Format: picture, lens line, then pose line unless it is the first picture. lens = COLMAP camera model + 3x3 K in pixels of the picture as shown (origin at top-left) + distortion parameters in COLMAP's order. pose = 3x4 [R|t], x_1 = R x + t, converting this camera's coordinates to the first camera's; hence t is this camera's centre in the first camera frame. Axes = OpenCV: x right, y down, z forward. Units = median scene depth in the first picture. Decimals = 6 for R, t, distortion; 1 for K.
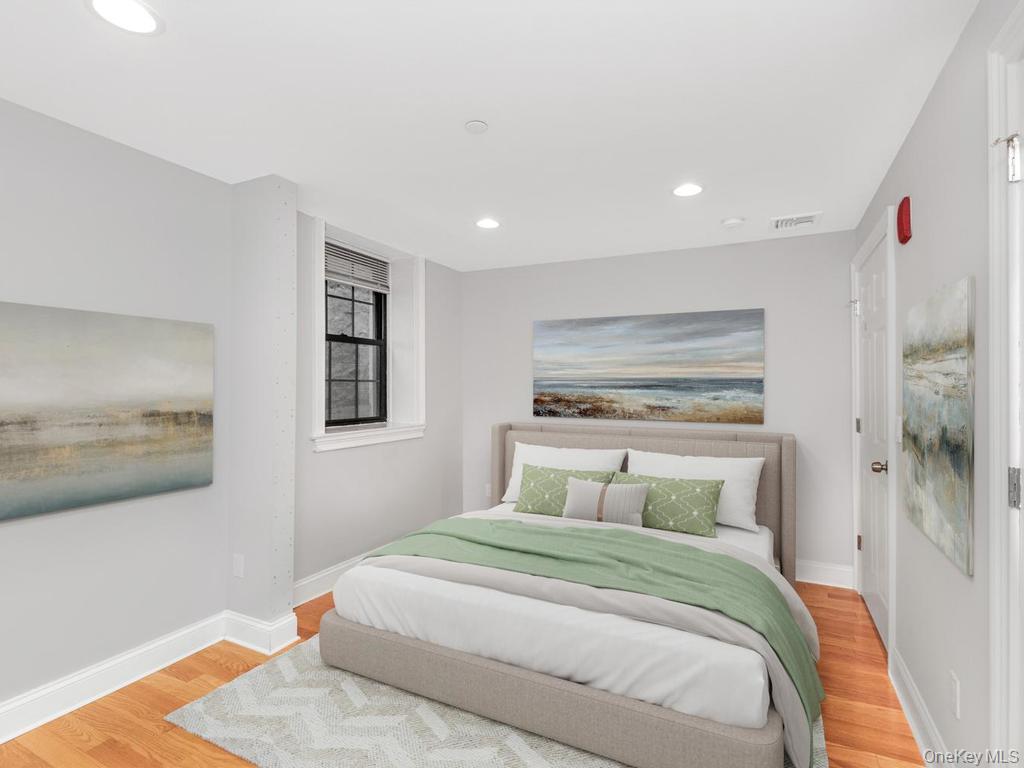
lens RADIAL K [[509.1, 0, 515.7], [0, 509.1, 386.8], [0, 0, 1]] dist [0.005465, 0.000058]
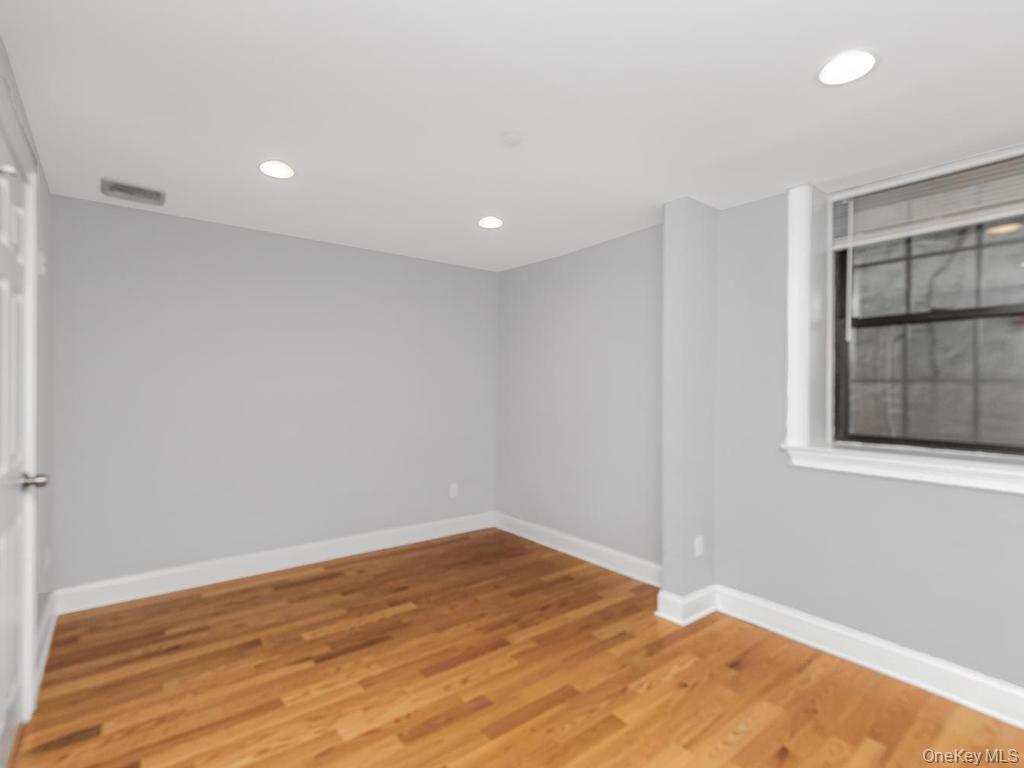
lens RADIAL K [[509.1, 0, 516.6], [0, 509.1, 384.8], [0, 0, 1]] dist [0.005465, 0.000058]
pose [[-0.414948, 0.016538, -0.909695, 0.501872], [0.010641, 0.999855, 0.013324, -0.020825], [0.909783, -0.004151, -0.415064, 0.819122]]
